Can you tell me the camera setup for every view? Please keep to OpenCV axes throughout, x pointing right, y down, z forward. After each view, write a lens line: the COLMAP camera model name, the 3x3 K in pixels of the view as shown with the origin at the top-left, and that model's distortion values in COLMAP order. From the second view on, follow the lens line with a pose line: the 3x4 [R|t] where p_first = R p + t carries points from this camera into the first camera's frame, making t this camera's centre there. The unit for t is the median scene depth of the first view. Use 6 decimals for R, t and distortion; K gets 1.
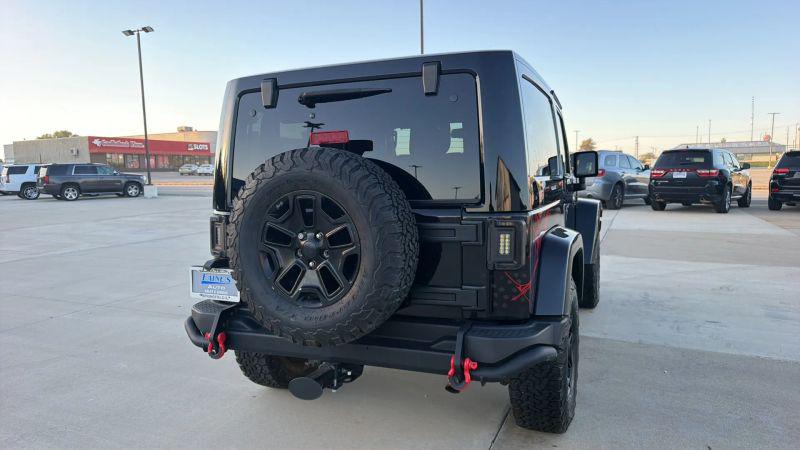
lens RADIAL K [[540.8, 0, 401.6], [0, 540.8, 220.0], [0, 0, 1]] dist [0.047954, -0.064150]
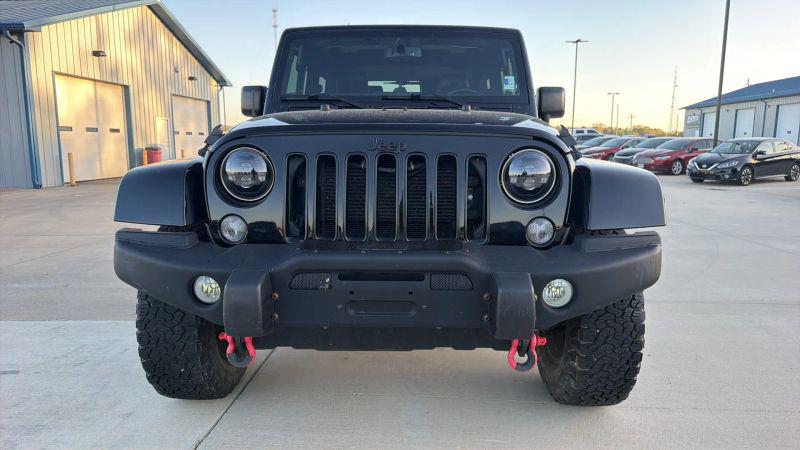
lens RADIAL K [[540.8, 0, 402.7], [0, 540.8, 227.4], [0, 0, 1]] dist [0.047954, -0.064150]
pose [[-0.934112, 0.074995, -0.349013, 0.660512], [-0.012346, 0.970312, 0.241542, -0.182096], [0.356766, 0.229936, -0.905454, 2.878478]]
